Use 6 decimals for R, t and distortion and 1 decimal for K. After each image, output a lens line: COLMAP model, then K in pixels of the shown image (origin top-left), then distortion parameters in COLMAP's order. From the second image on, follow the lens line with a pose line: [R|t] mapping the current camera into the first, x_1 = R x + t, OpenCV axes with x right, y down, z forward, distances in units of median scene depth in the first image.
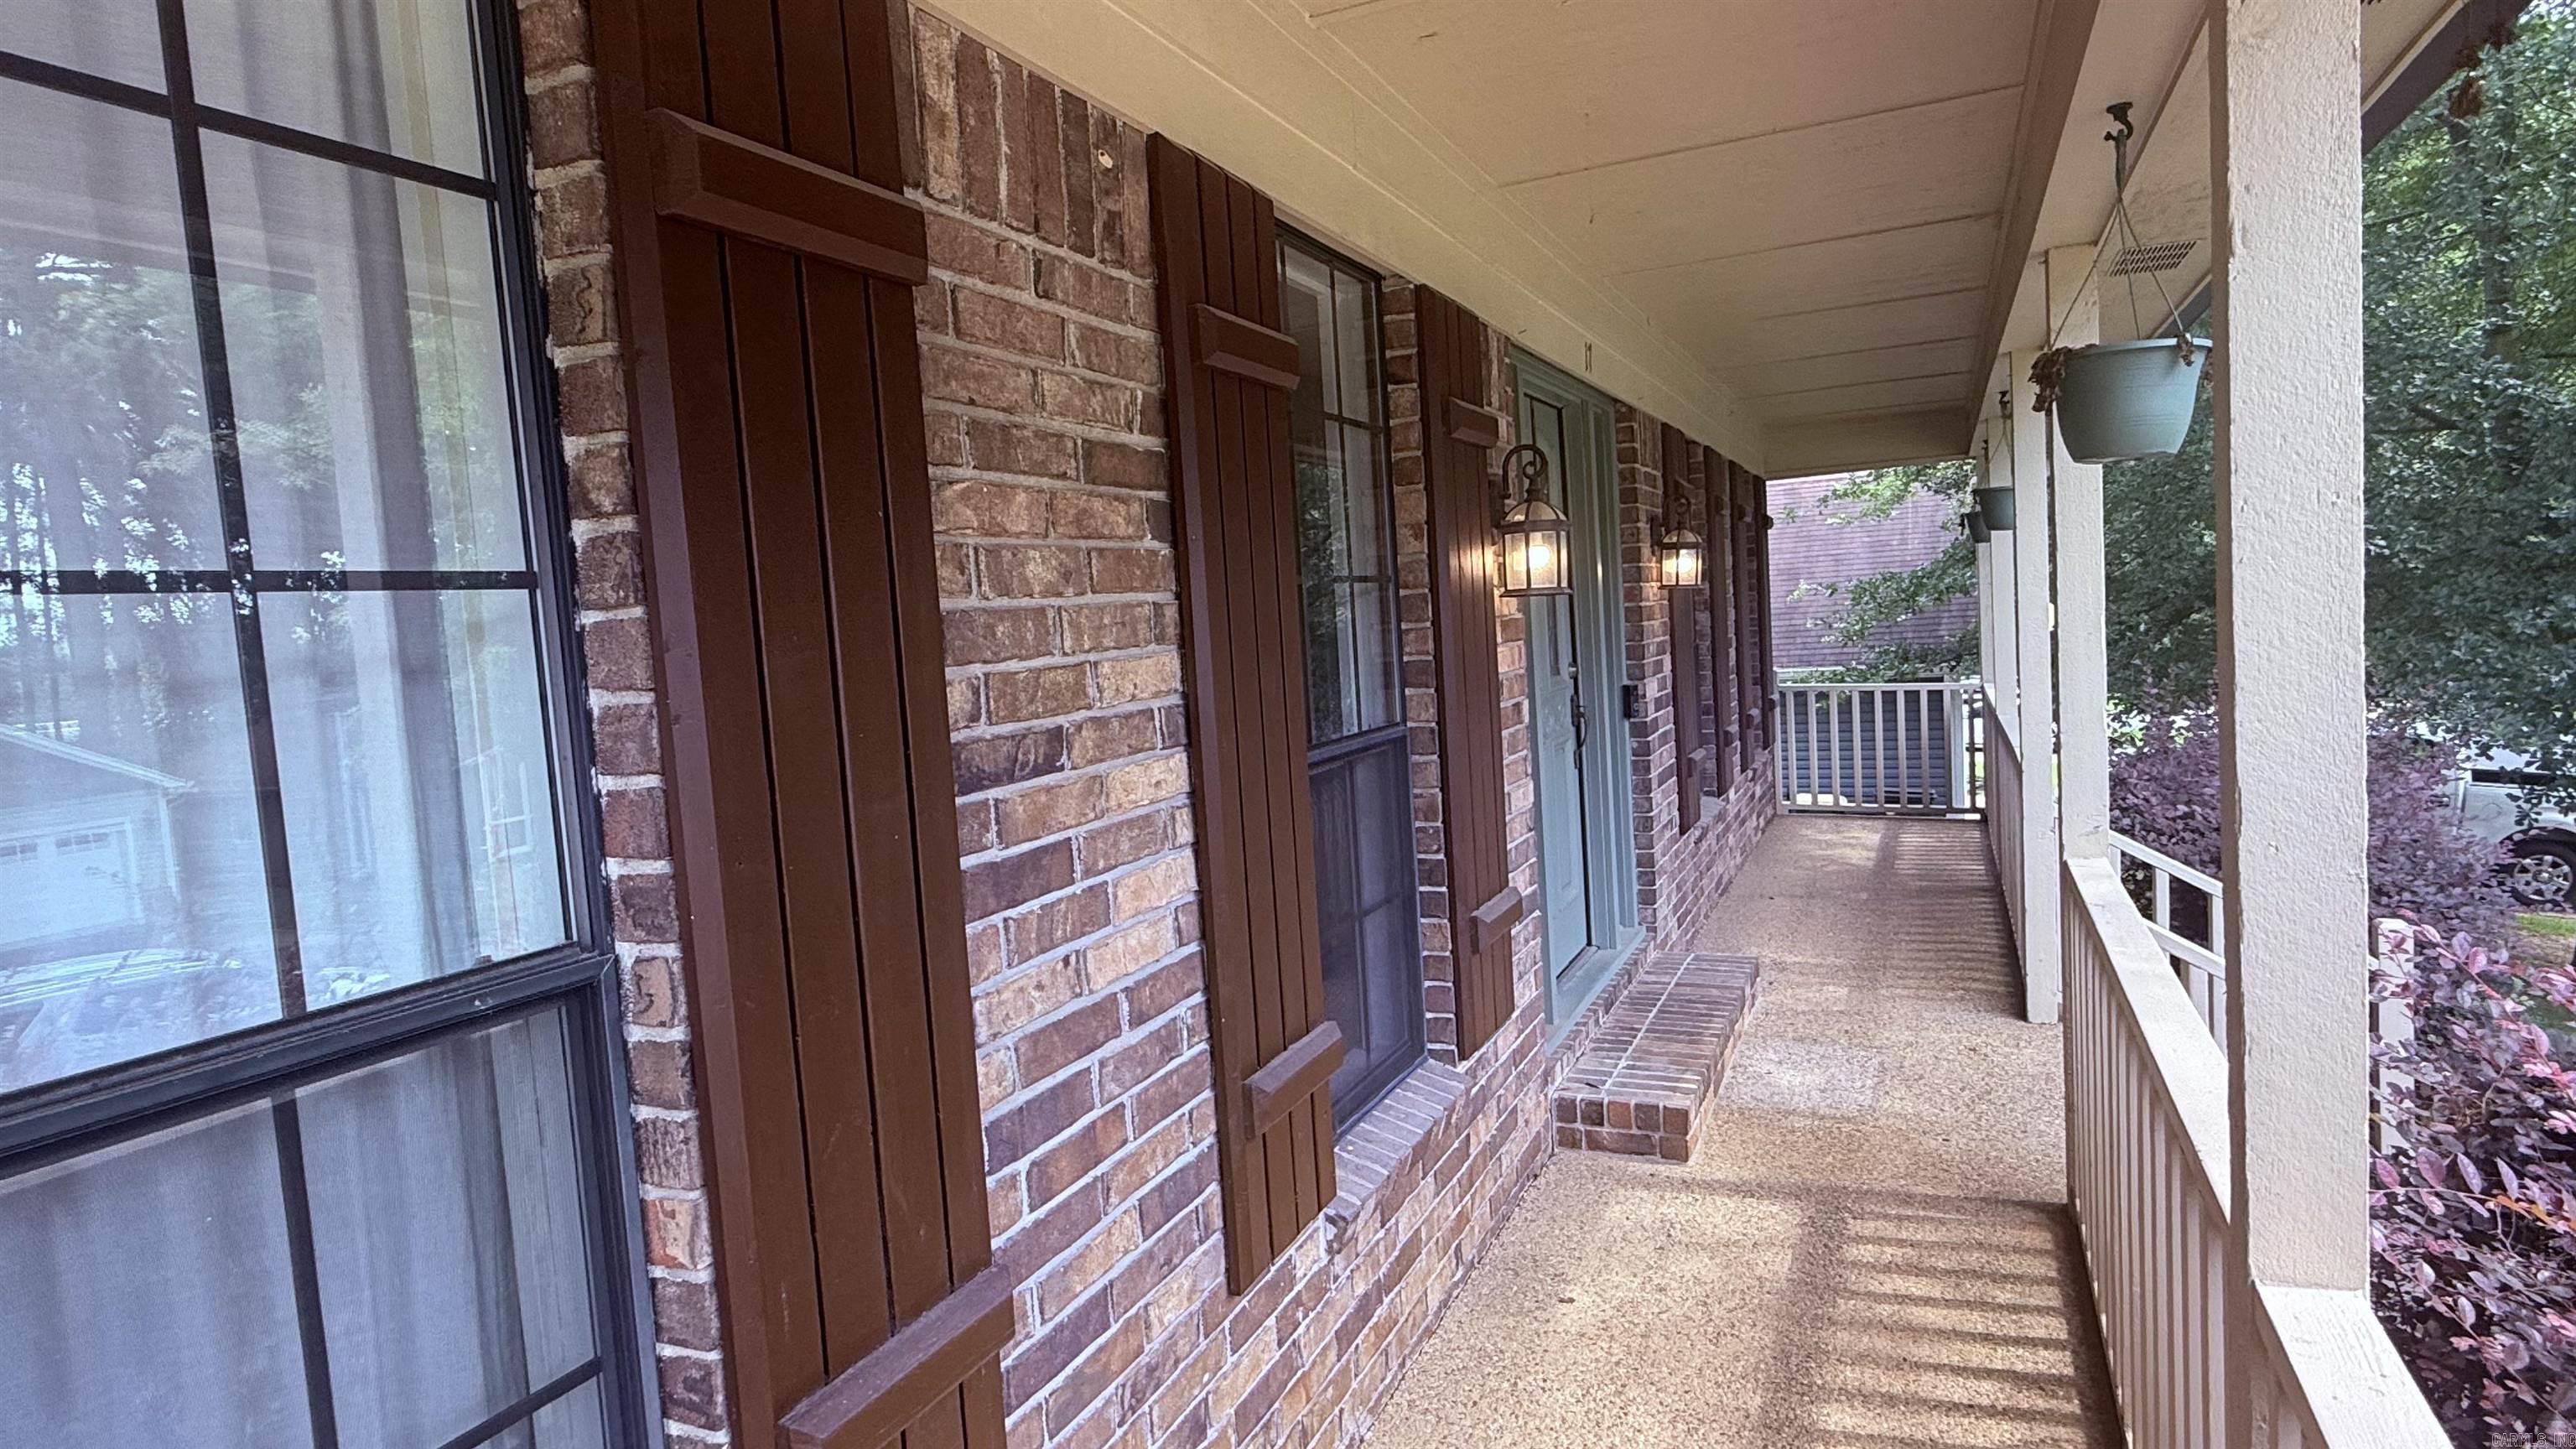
lens RADIAL K [[1451.3, 0, 1298.3], [0, 1451.3, 726.8], [0, 0, 1]] dist [-0.000302, 0.002207]
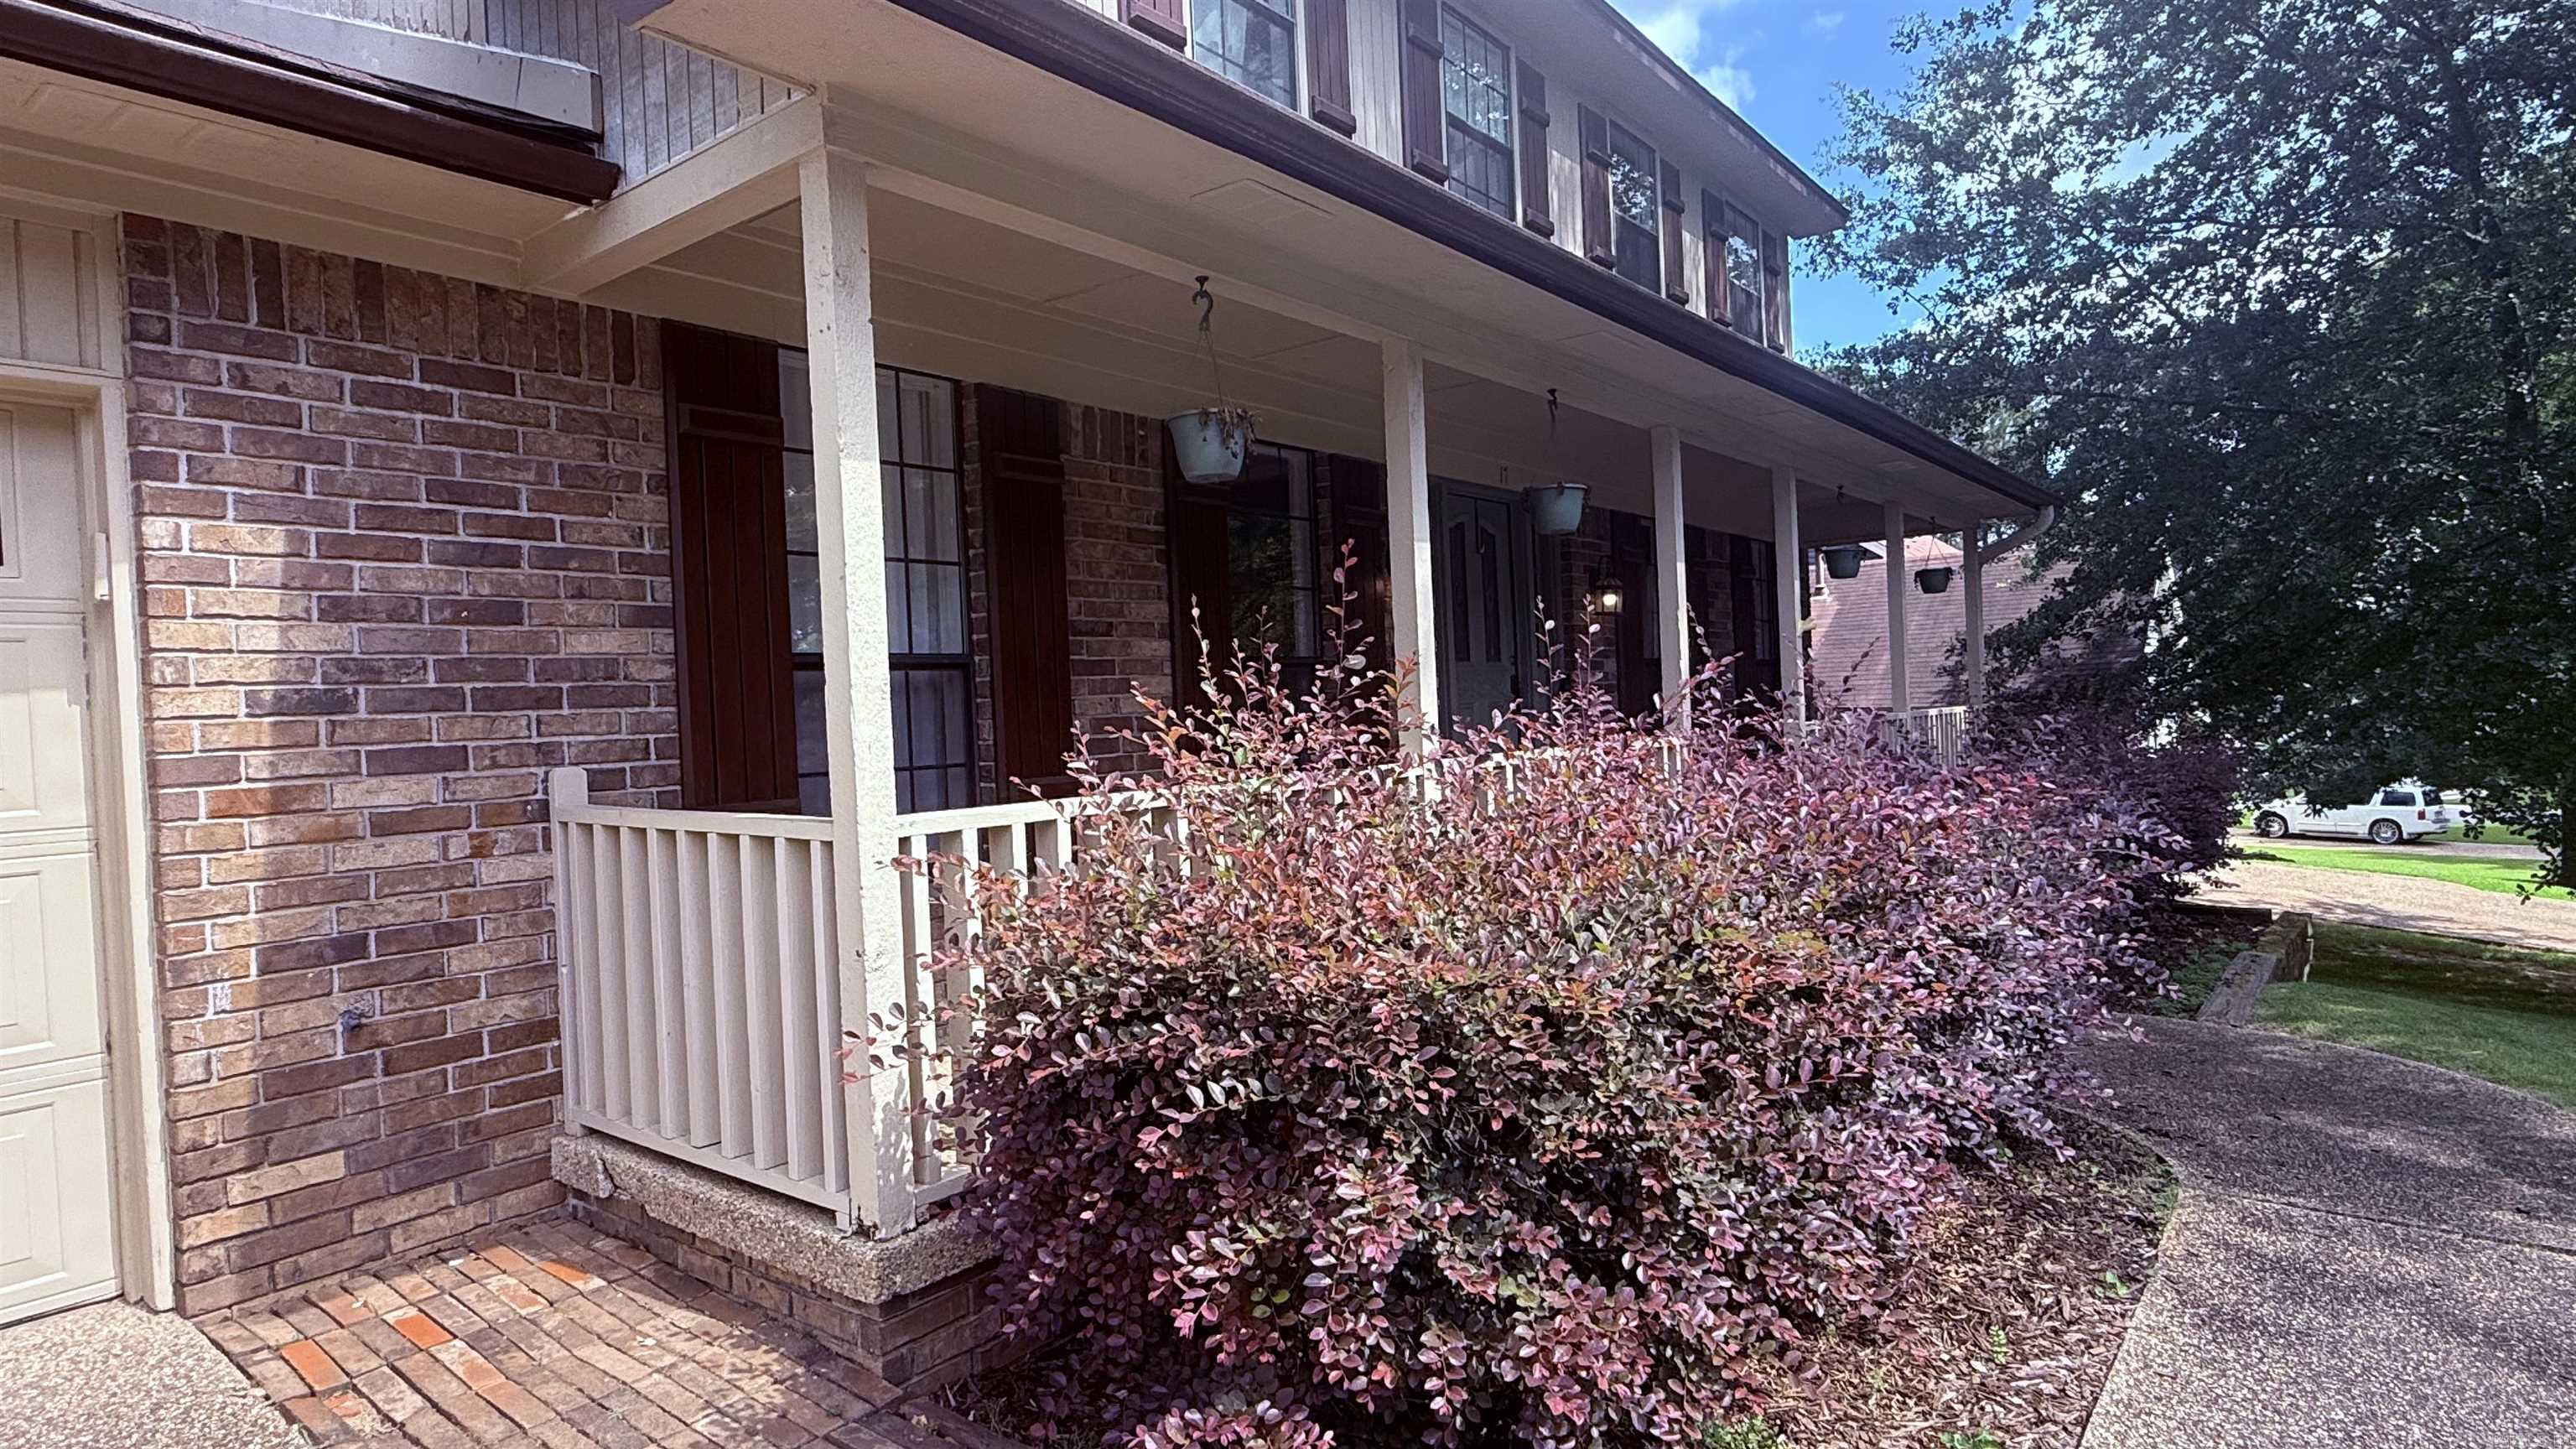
lens RADIAL K [[1451.3, 0, 1272.2], [0, 1451.3, 730.2], [0, 0, 1]] dist [-0.000302, 0.002207]
pose [[0.970710, 0.025257, -0.238922, 1.041442], [-0.037371, 0.998228, -0.046311, 0.414147], [0.237329, 0.053884, 0.969934, -2.163462]]
